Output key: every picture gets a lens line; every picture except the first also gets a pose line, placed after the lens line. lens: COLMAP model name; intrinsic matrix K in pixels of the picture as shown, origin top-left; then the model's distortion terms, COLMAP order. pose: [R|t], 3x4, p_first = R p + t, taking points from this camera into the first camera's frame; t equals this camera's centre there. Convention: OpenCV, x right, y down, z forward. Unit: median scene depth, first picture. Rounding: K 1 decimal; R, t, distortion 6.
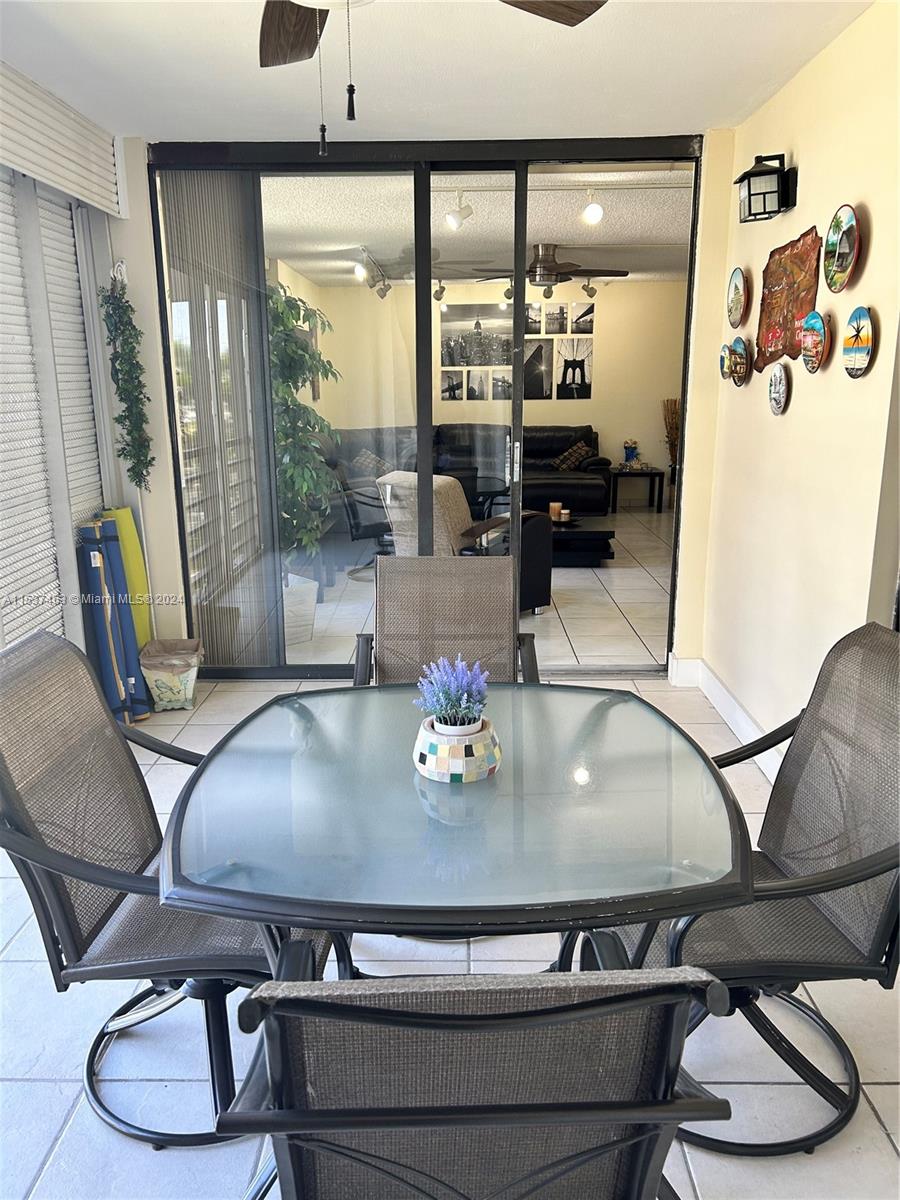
lens RADIAL K [[911.5, 0, 449.5], [0, 911.5, 596.9], [0, 0, 1]] dist [0.083262, -0.087831]
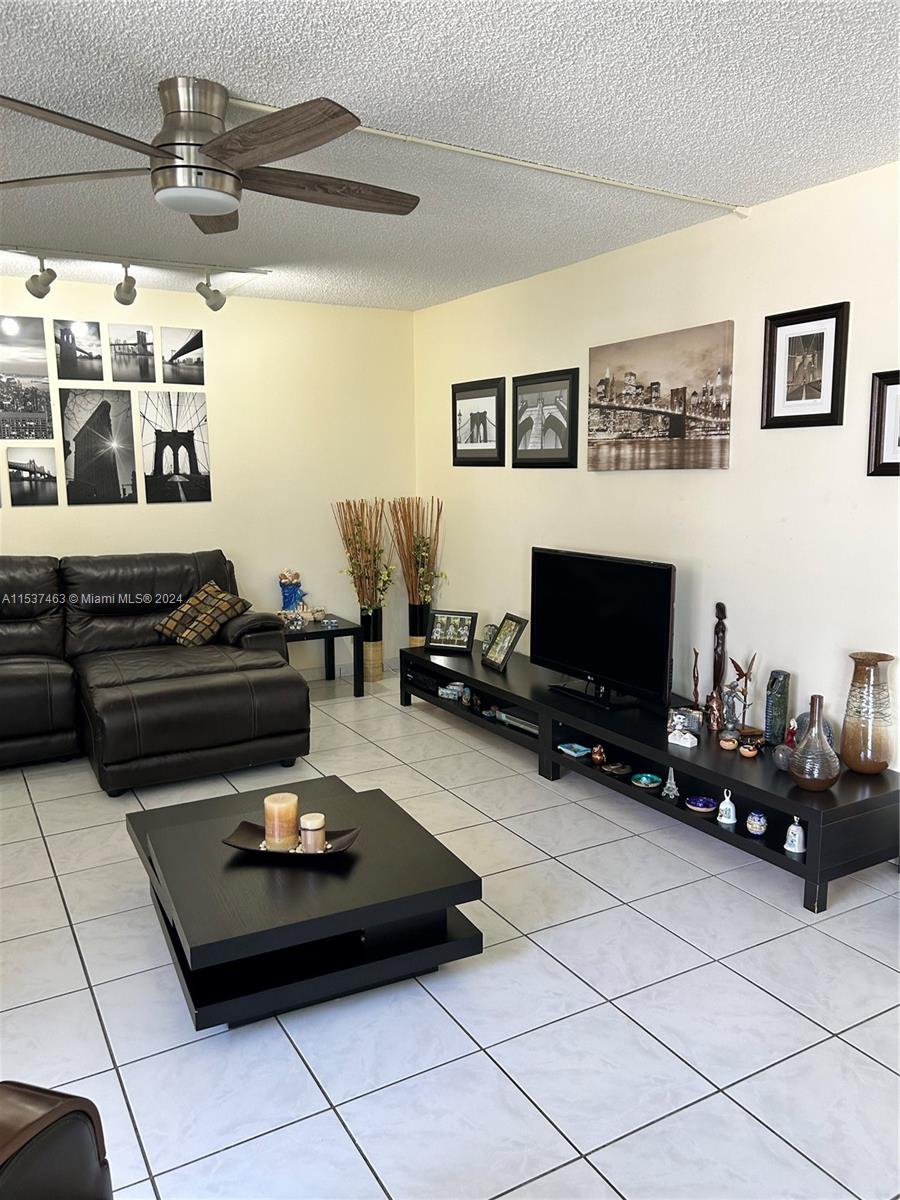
lens RADIAL K [[911.5, 0, 443.2], [0, 911.5, 606.2], [0, 0, 1]] dist [0.083262, -0.087831]
pose [[0.866457, -0.079899, 0.492817, -0.001400], [0.119414, 0.991626, -0.049180, -0.111733], [-0.484760, 0.101462, 0.868742, 0.467429]]
